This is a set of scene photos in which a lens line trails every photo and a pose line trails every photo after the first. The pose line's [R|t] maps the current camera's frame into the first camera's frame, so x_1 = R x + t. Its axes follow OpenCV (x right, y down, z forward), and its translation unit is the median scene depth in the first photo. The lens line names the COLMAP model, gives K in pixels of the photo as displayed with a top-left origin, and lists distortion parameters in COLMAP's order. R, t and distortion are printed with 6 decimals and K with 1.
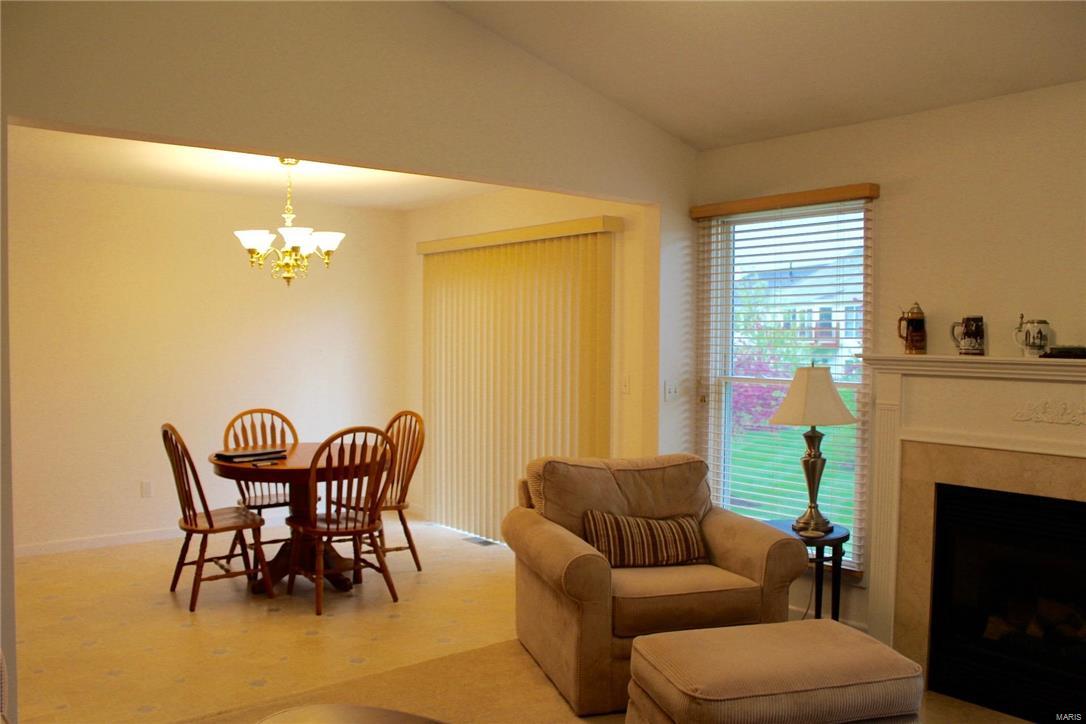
lens RADIAL K [[922.1, 0, 543.0], [0, 922.1, 362.0], [0, 0, 1]] dist [-0.142733, 0.116502]
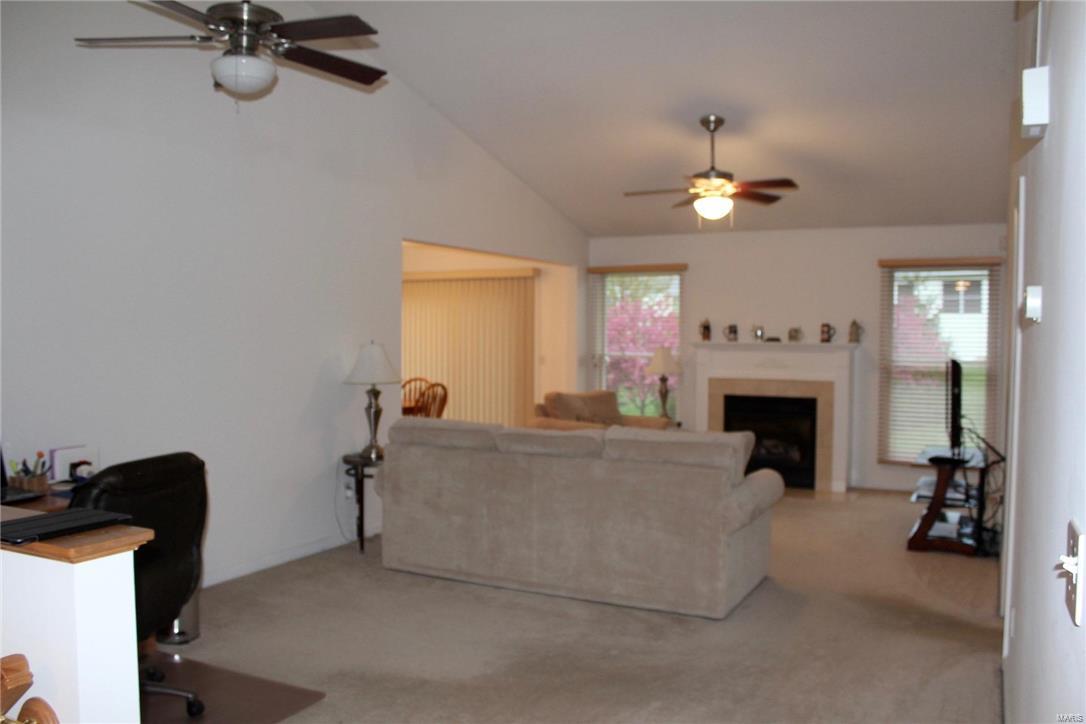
lens RADIAL K [[922.1, 0, 543.0], [0, 922.1, 362.0], [0, 0, 1]] dist [-0.142733, 0.116502]
pose [[0.915843, -0.036147, 0.399906, -0.913366], [0.024092, 0.999092, 0.035131, -0.047890], [-0.400813, -0.022540, 0.915883, -0.981221]]
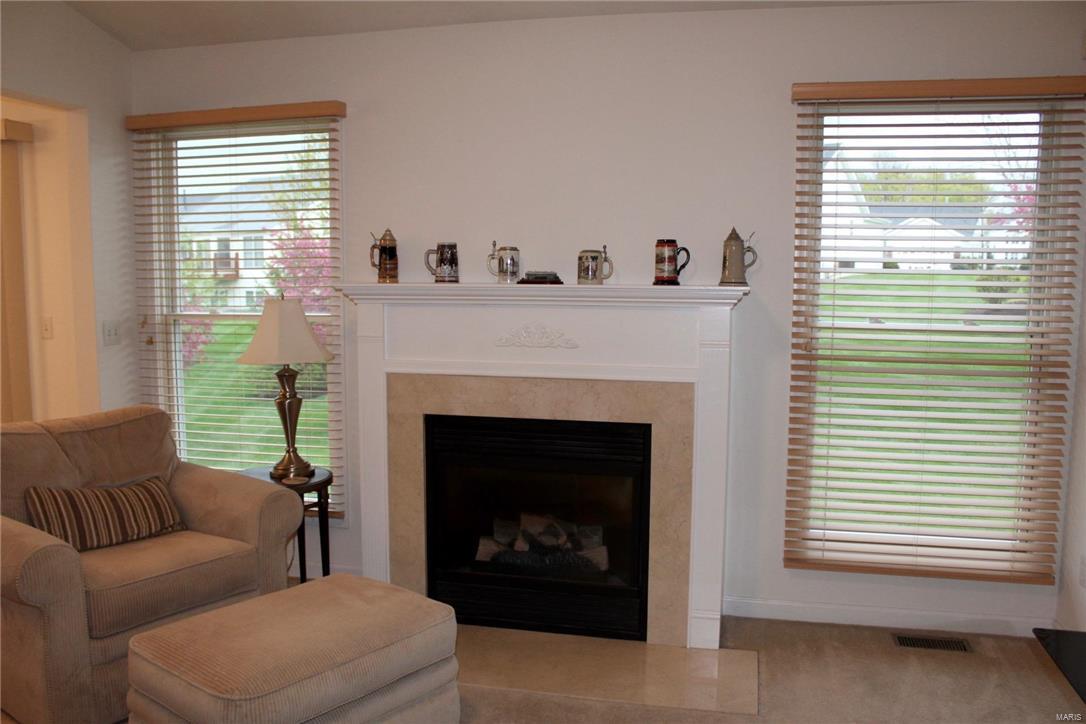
lens RADIAL K [[922.1, 0, 543.0], [0, 922.1, 362.0], [0, 0, 1]] dist [-0.142733, 0.116502]
pose [[0.798126, -0.069172, 0.598506, -0.049672], [0.023211, 0.996180, 0.084181, -0.003233], [-0.602043, -0.053295, 0.796683, 0.113466]]
